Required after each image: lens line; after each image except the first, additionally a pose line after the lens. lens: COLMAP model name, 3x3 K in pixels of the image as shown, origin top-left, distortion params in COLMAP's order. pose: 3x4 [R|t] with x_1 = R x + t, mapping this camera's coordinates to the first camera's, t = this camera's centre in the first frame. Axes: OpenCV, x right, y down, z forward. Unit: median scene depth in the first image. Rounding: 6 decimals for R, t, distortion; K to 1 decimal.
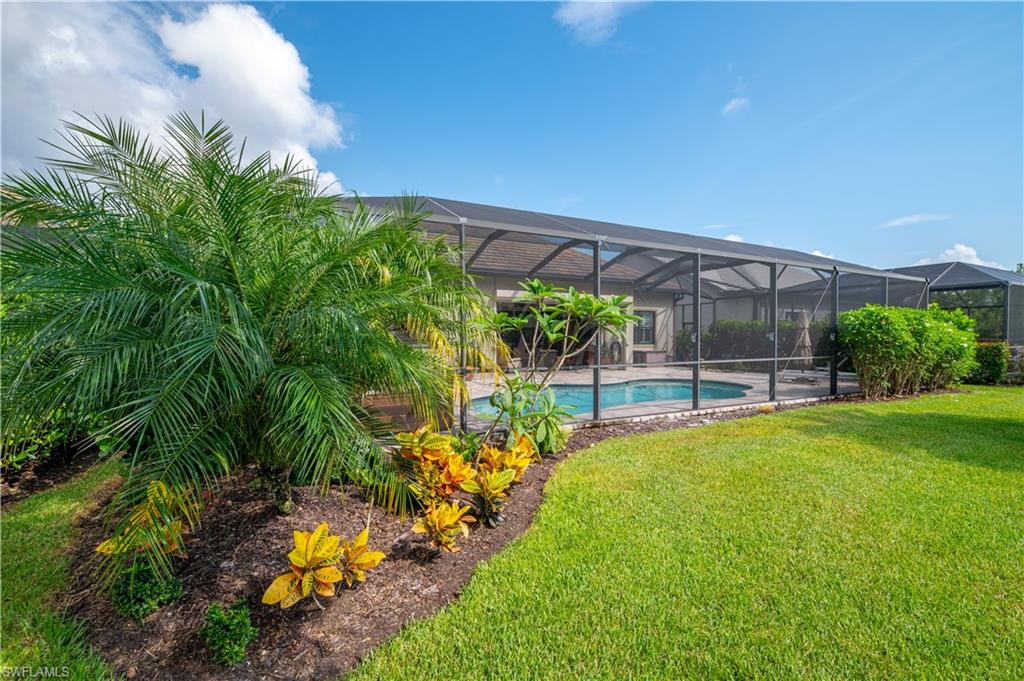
lens RADIAL K [[404.4, 0, 510.8], [0, 404.4, 338.1], [0, 0, 1]] dist [0.023955, 0.000190]
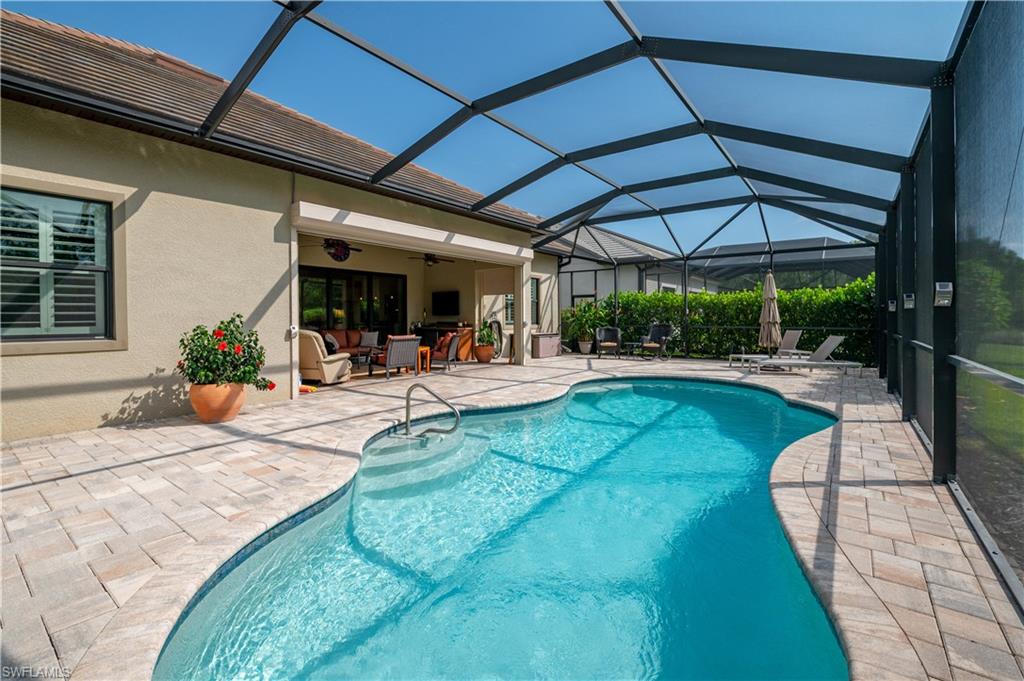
lens RADIAL K [[437.4, 0, 539.0], [0, 437.4, 320.6], [0, 0, 1]] dist [-0.000053, 0.000083]
pose [[0.864427, -0.006108, 0.502721, -0.036981], [0.005977, 0.999980, 0.001873, 0.007935], [-0.502722, 0.001385, 0.864447, 0.355277]]
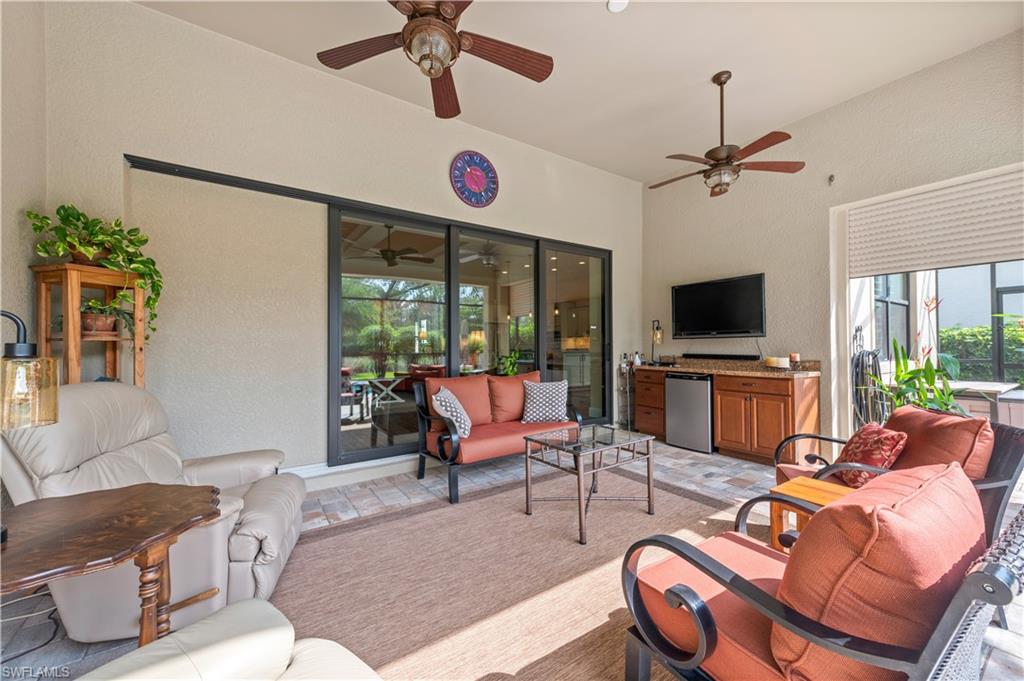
lens RADIAL K [[404.4, 0, 512.3], [0, 404.4, 337.8], [0, 0, 1]] dist [0.023955, 0.000190]
pose [[0.984957, -0.001275, 0.172797, -0.001121], [0.006071, 0.999611, -0.027228, 0.006743], [-0.172695, 0.027867, 0.984581, 0.682126]]
